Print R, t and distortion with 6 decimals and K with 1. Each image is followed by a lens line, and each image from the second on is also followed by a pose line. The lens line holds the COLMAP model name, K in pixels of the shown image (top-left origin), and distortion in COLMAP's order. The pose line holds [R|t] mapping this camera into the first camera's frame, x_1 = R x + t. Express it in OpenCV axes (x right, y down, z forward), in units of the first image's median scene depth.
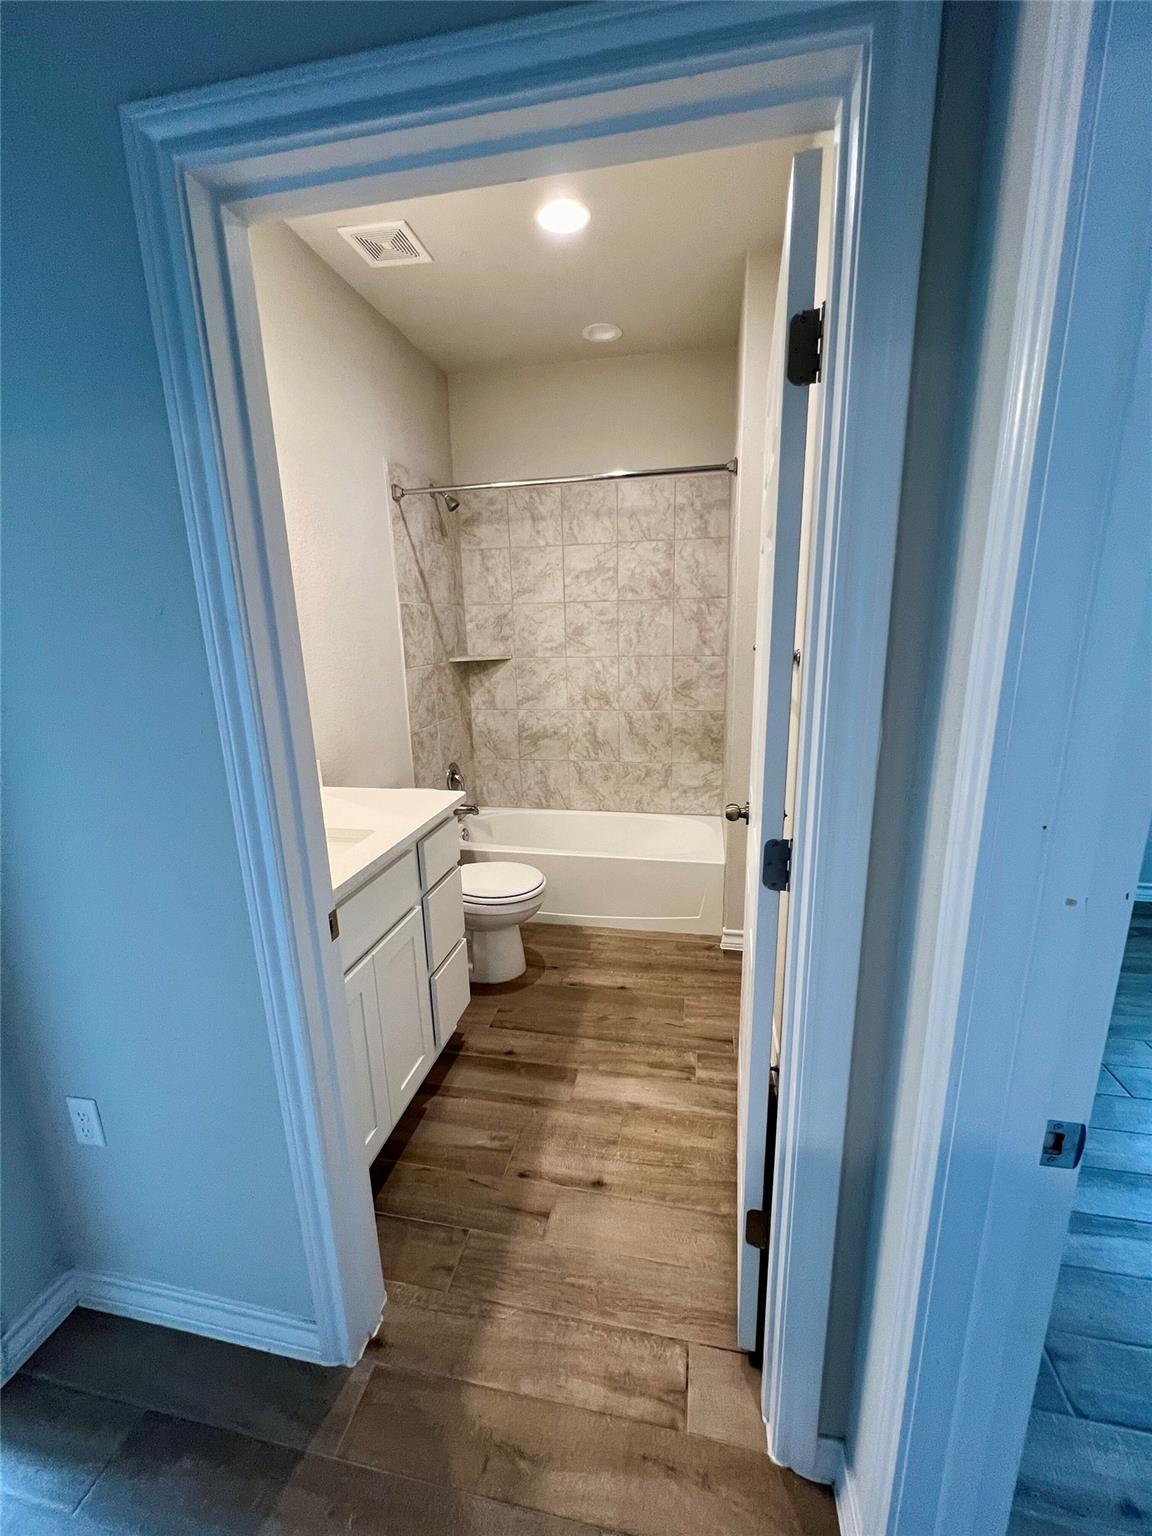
lens RADIAL K [[611.0, 0, 587.2], [0, 611.0, 765.4], [0, 0, 1]] dist [-0.001844, 0.000501]
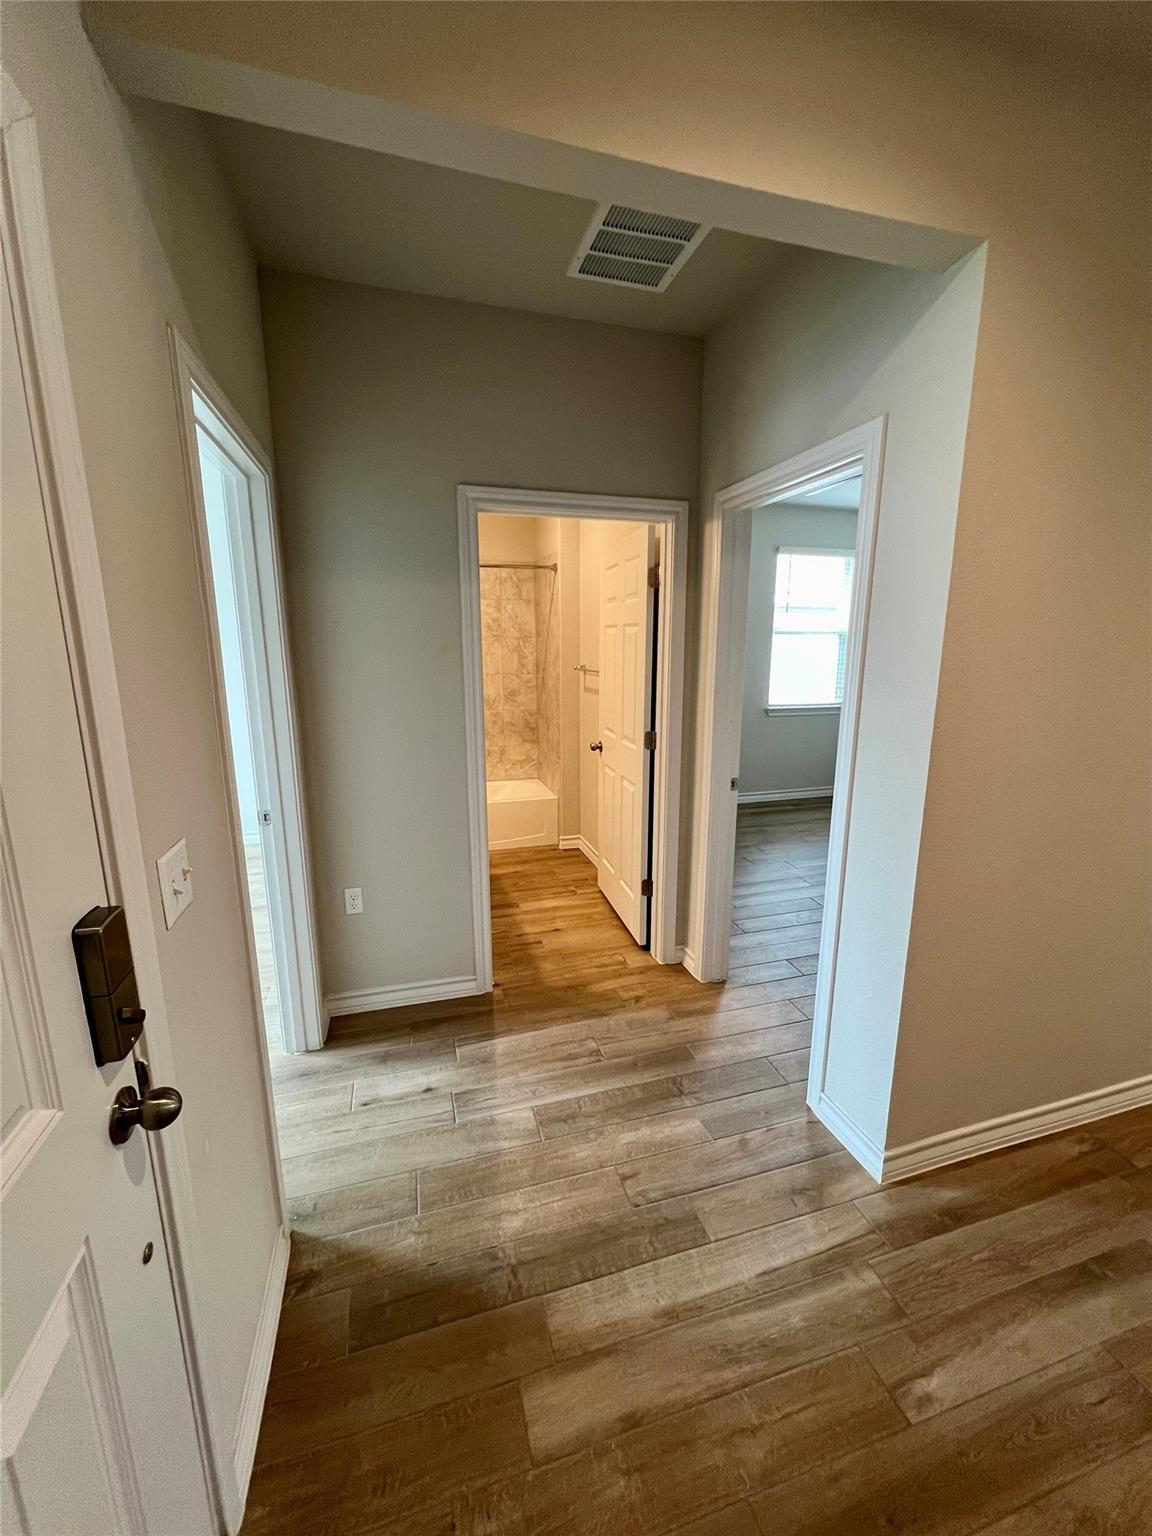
lens RADIAL K [[611.0, 0, 582.7], [0, 611.0, 765.6], [0, 0, 1]] dist [-0.001844, 0.000501]
pose [[0.888404, -0.069234, 0.453812, -0.638874], [0.086381, 0.996115, -0.017134, 0.149360], [-0.450863, 0.054423, 0.890933, -0.711442]]
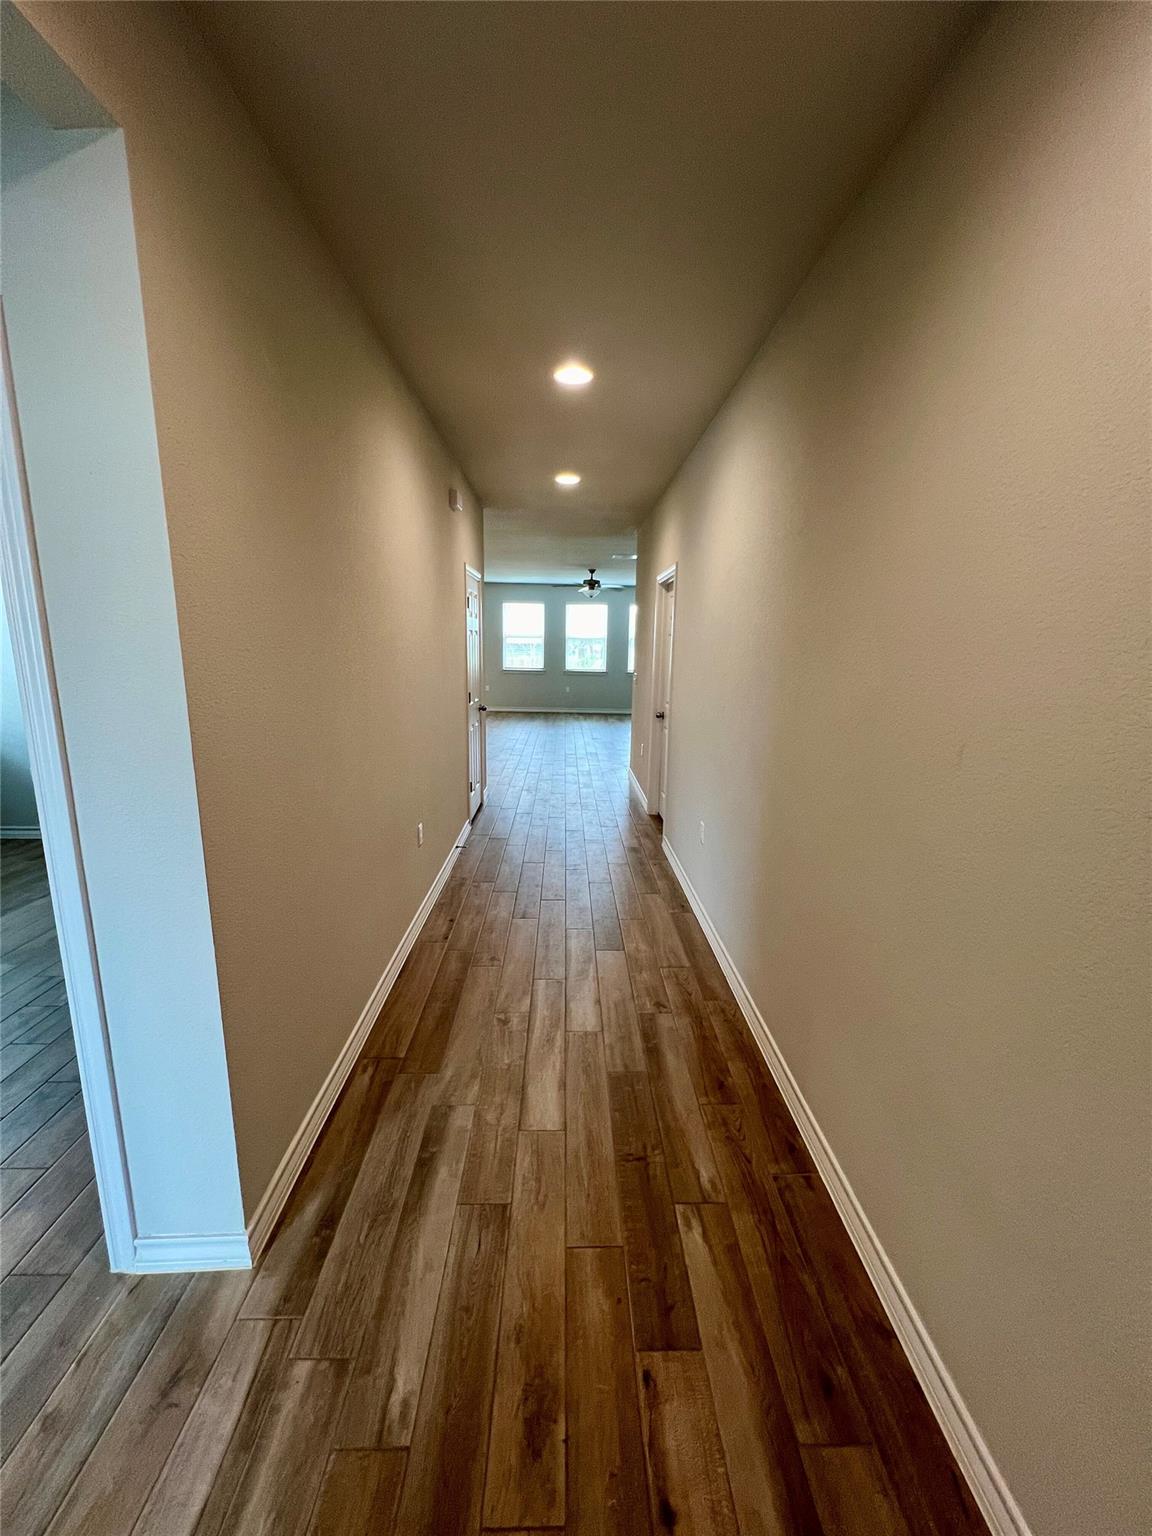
lens RADIAL K [[611.0, 0, 579.6], [0, 611.0, 764.9], [0, 0, 1]] dist [-0.001844, 0.000501]
pose [[-0.212916, -0.170259, 0.962122, -0.601956], [0.217233, 0.951806, 0.216507, 0.109272], [-0.952616, 0.255103, -0.165669, -0.506268]]
